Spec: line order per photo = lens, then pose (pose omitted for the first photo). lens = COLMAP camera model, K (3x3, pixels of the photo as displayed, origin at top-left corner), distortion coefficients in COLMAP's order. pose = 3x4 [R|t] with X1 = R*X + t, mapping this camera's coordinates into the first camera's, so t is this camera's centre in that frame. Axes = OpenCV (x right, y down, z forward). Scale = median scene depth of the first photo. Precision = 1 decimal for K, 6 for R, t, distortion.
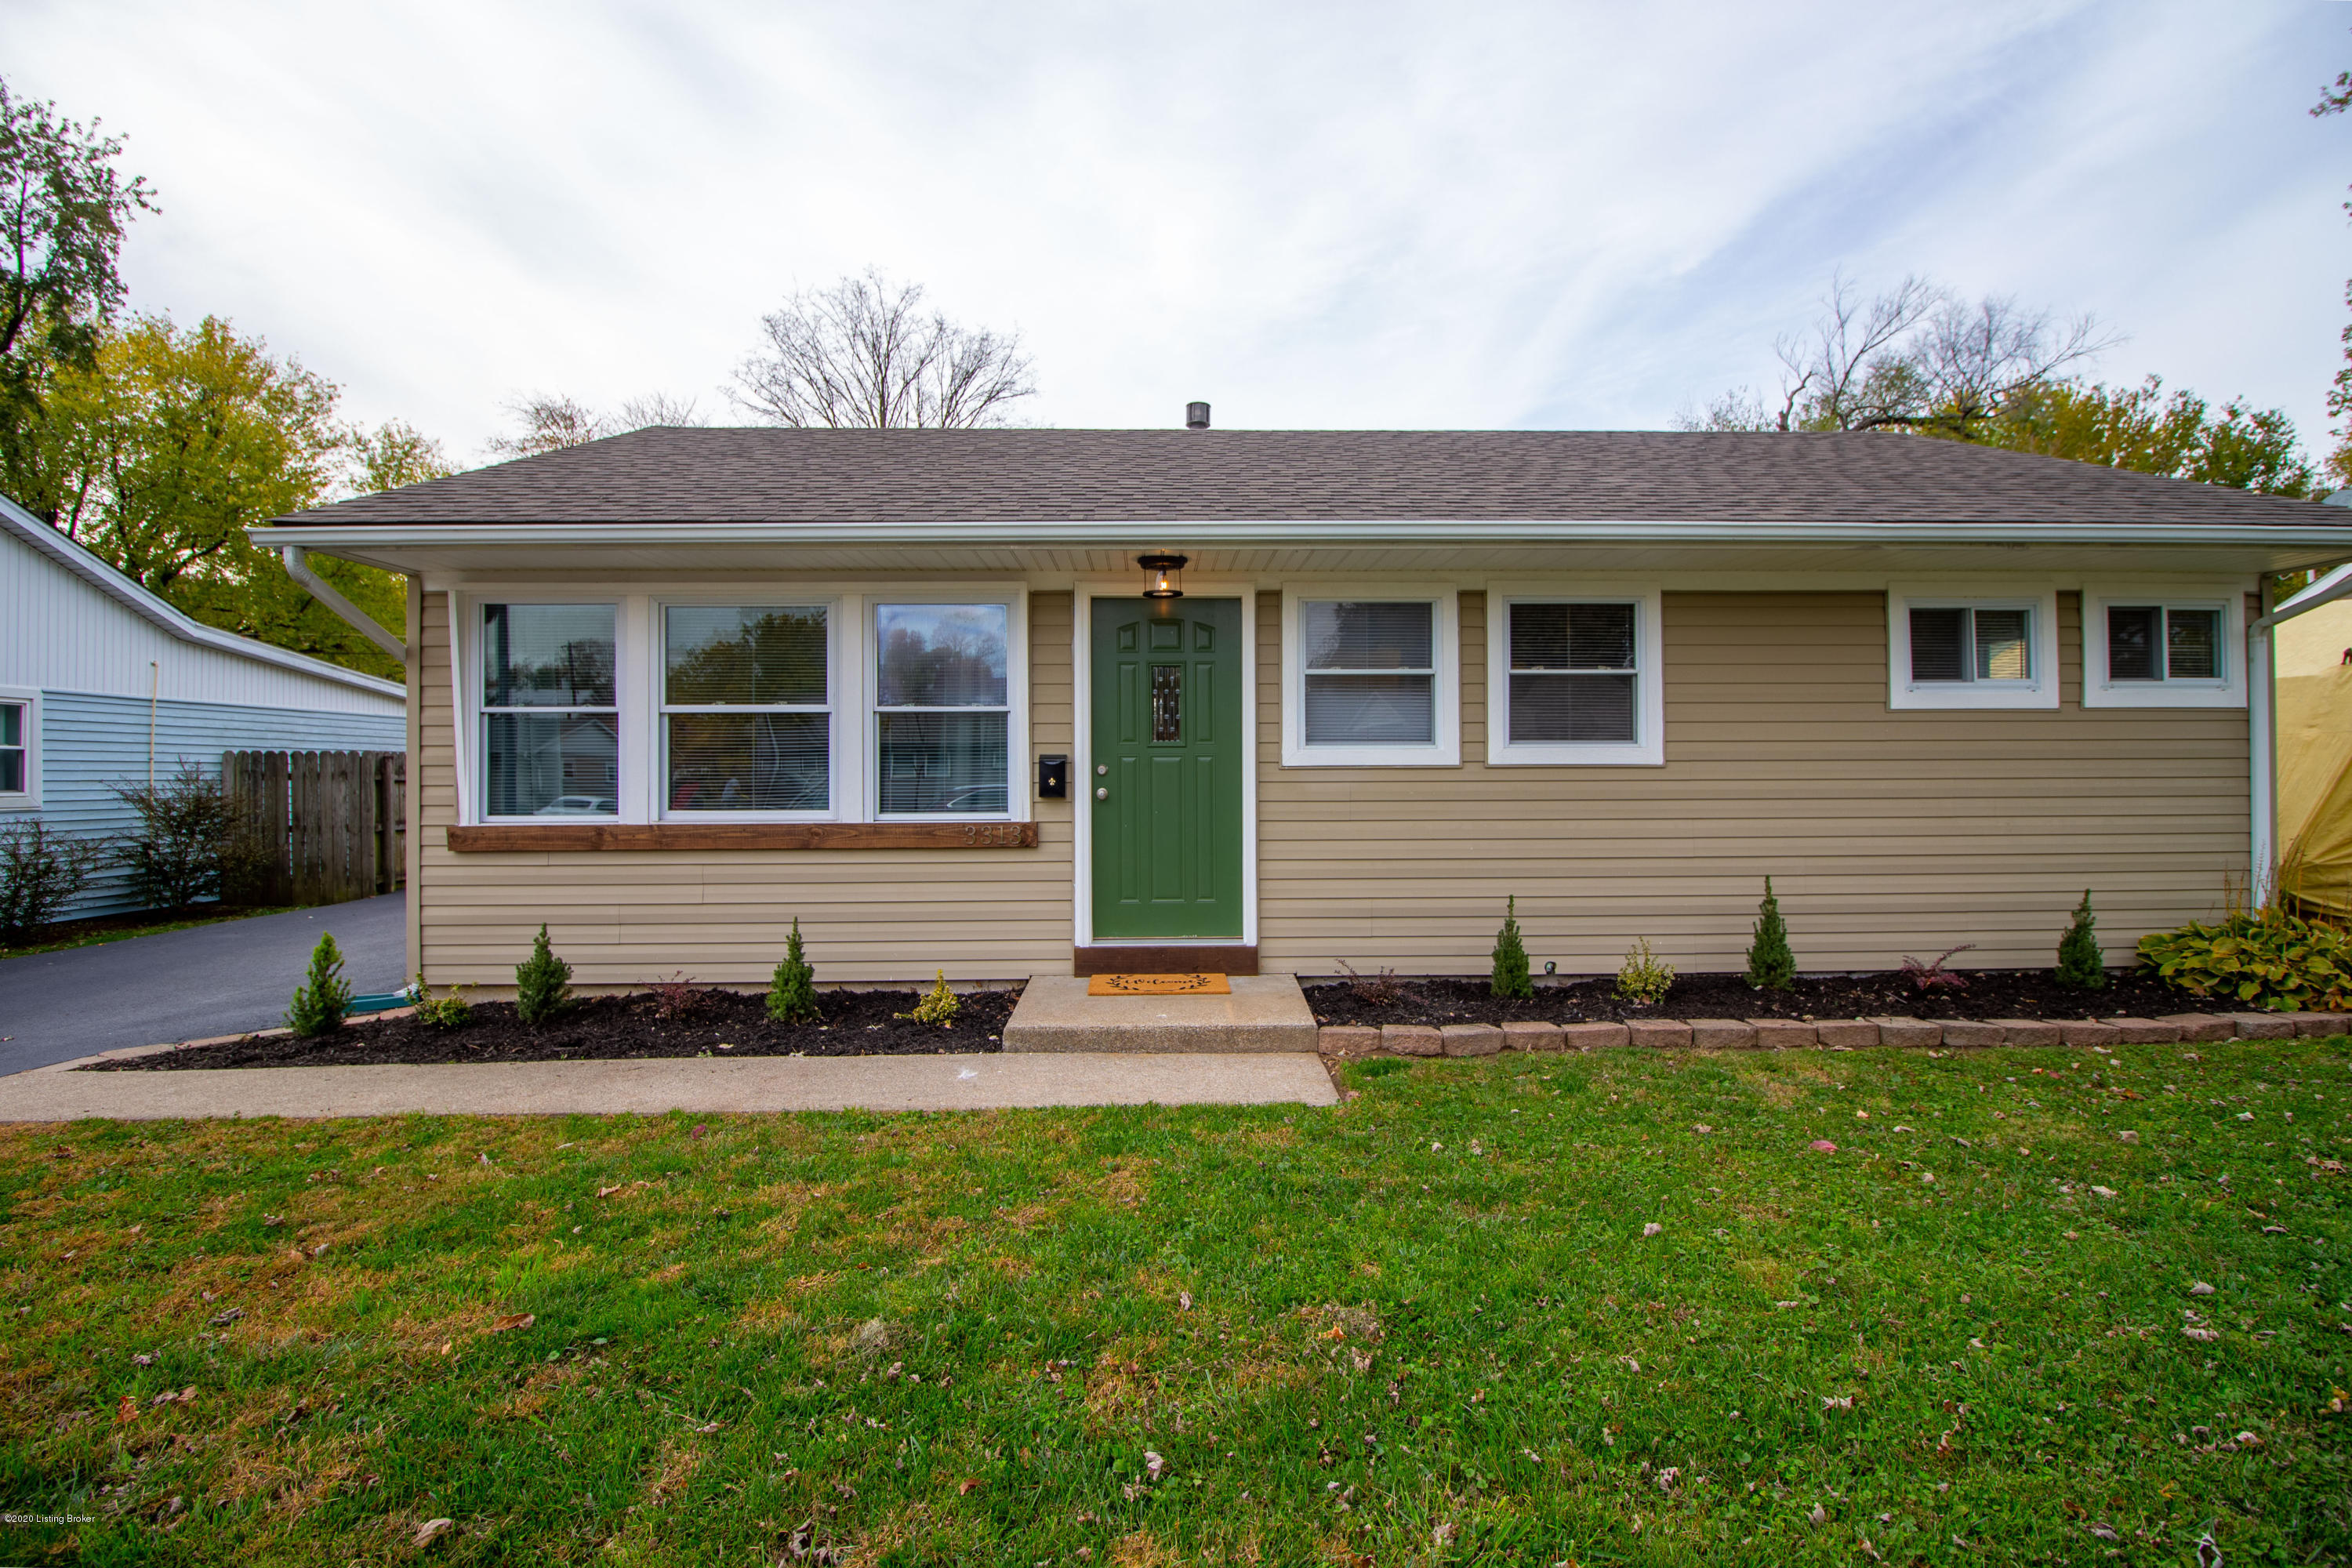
lens RADIAL K [[1032.1, 0, 1177.0], [0, 1032.1, 783.6], [0, 0, 1]] dist [-0.002368, 0.000640]
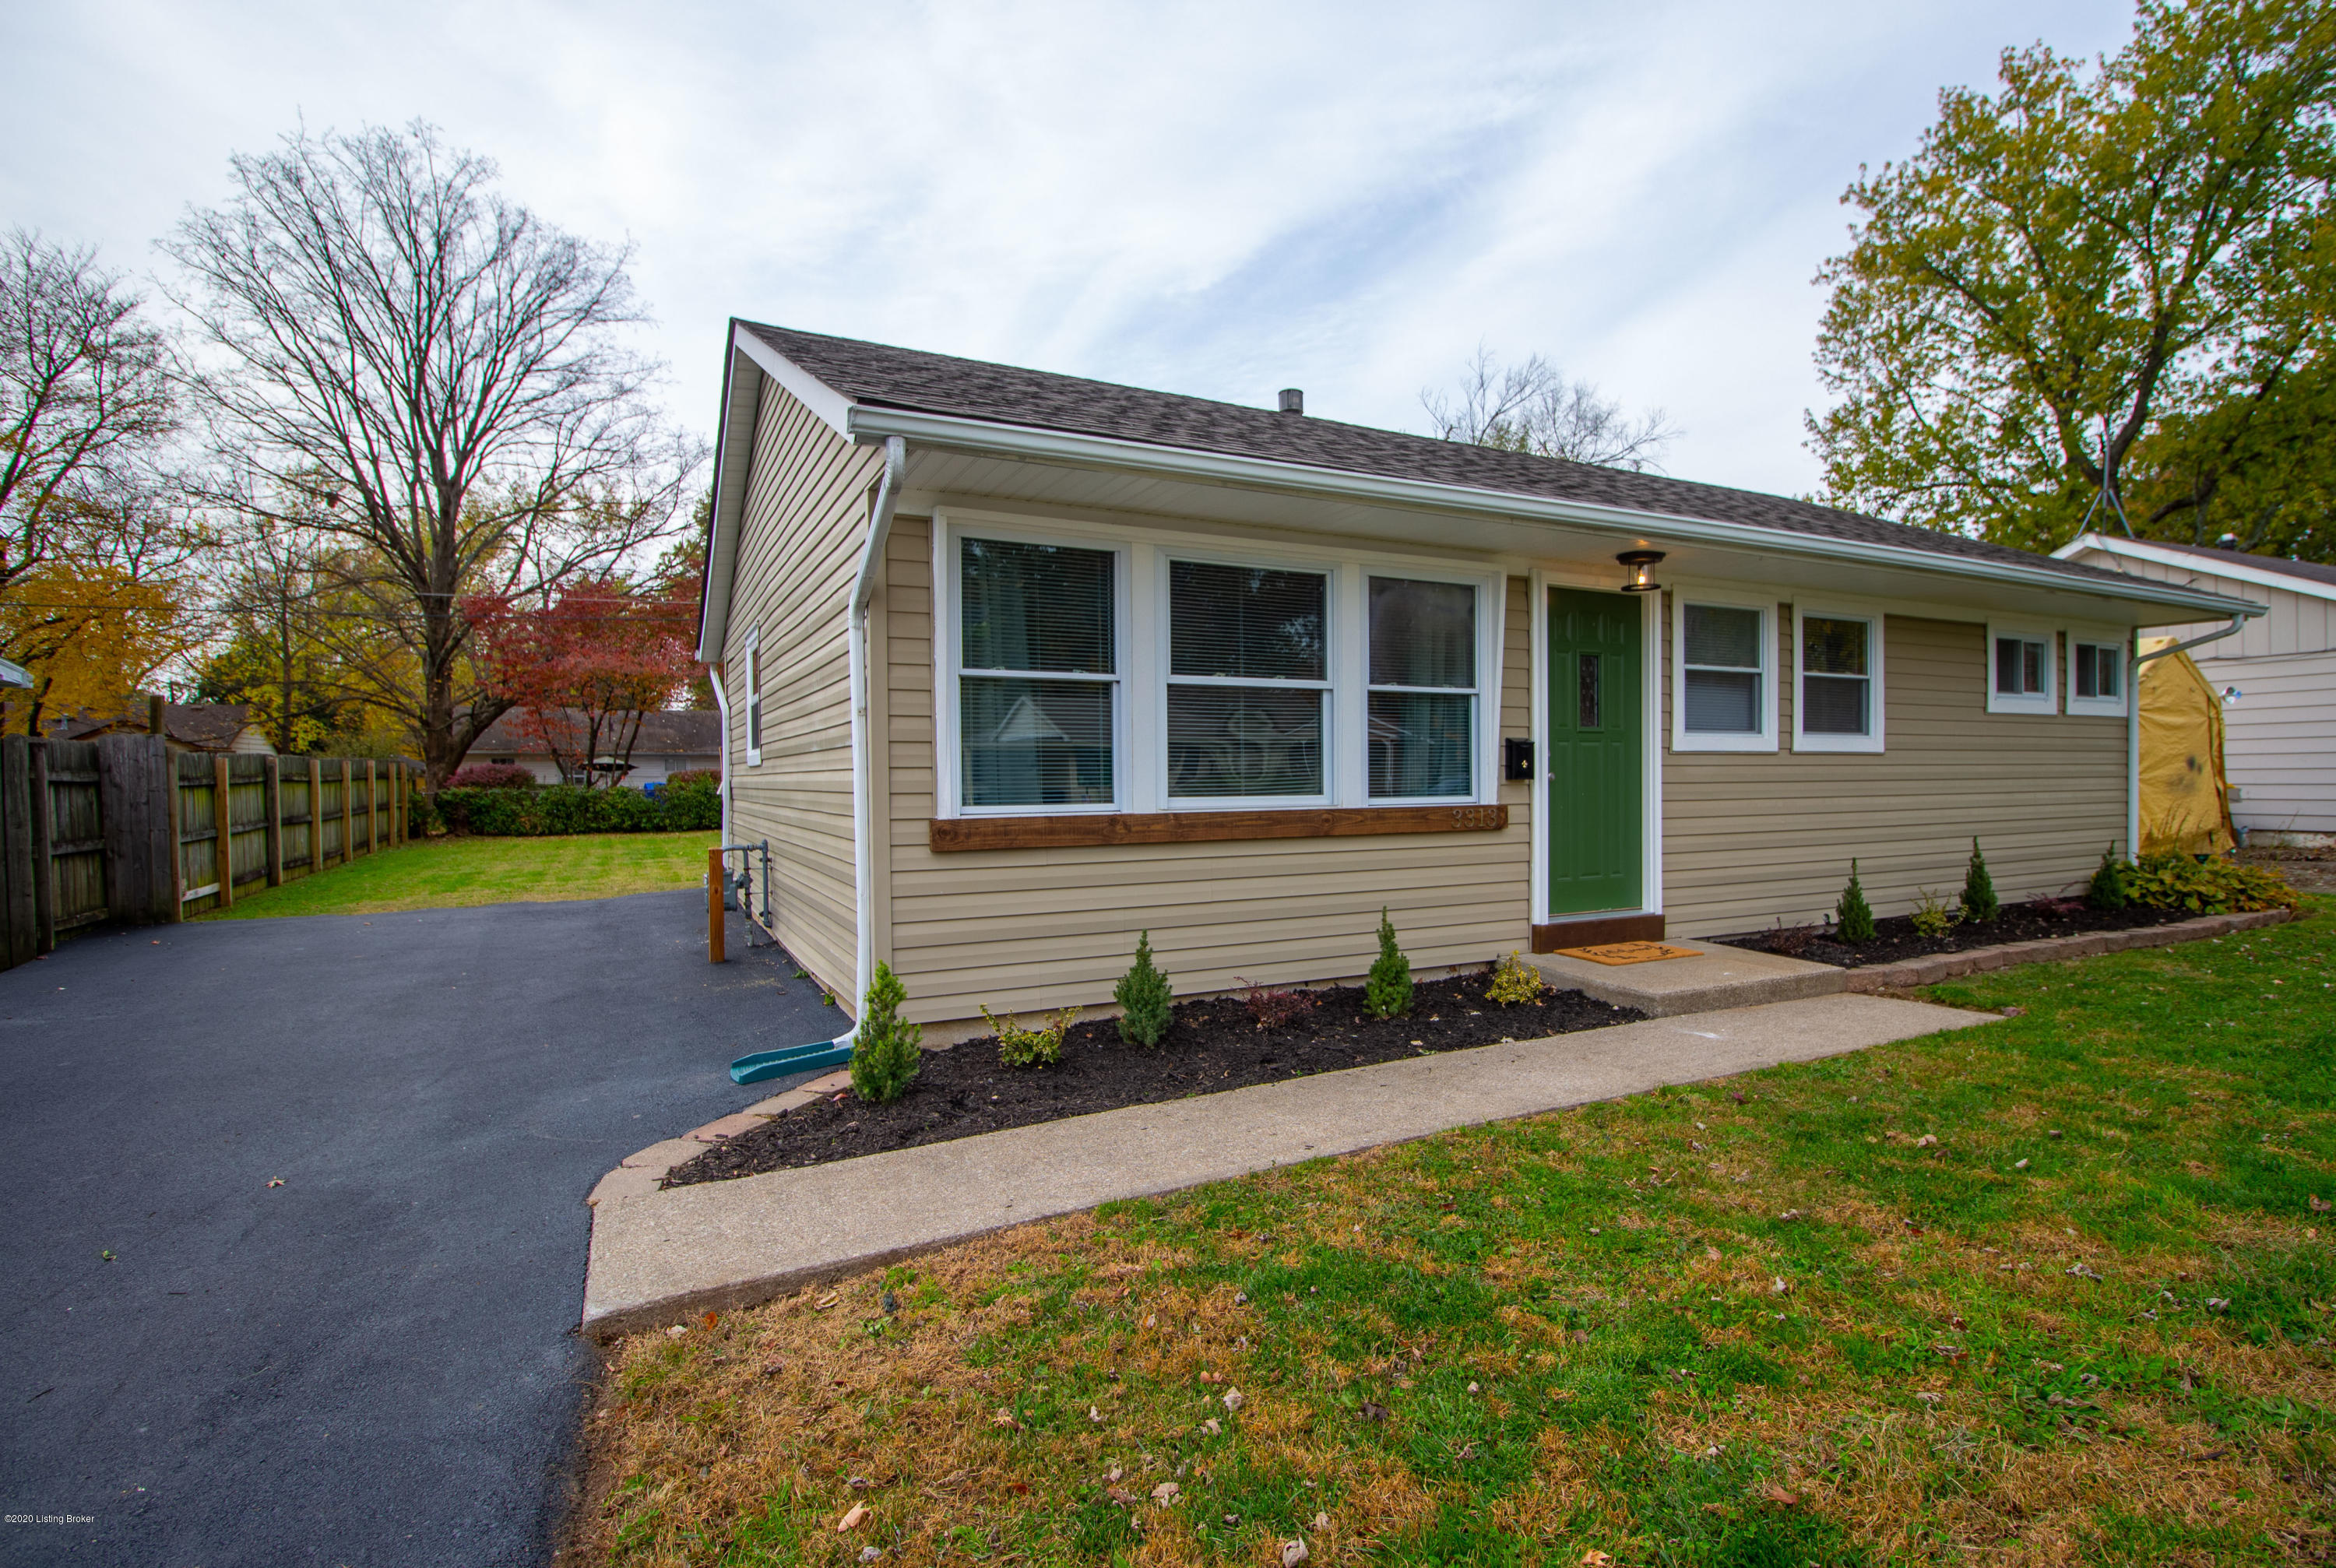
lens RADIAL K [[1118.7, 0, 1176.0], [0, 1118.7, 779.4], [0, 0, 1]] dist [0.002095, 0.000709]
pose [[0.899548, -0.003352, 0.436808, -0.905775], [0.006622, 0.999960, -0.005963, 0.017153], [-0.436771, 0.008257, 0.899535, 0.149013]]
